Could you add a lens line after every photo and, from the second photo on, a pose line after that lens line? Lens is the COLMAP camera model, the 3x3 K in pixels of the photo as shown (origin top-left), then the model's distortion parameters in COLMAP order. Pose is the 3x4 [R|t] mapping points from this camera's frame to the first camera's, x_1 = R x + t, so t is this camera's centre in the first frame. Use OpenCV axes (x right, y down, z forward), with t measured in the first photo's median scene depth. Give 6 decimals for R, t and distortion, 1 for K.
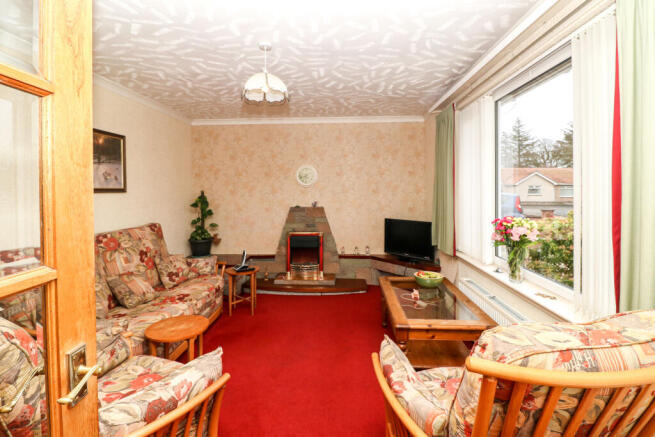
lens RADIAL K [[314.2, 0, 330.9], [0, 314.2, 198.5], [0, 0, 1]] dist [0.001135, 0.000038]
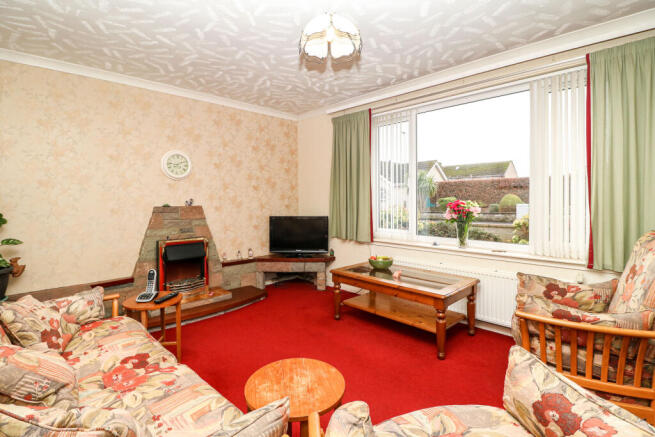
lens RADIAL K [[313.2, 0, 302.8], [0, 313.2, 205.9], [0, 0, 1]] dist [-0.002379, -0.000182]
pose [[0.693638, -0.013208, 0.720202, -0.421436], [0.020907, 0.999780, -0.001801, 0.034799], [-0.720020, 0.016306, 0.693762, 0.268449]]
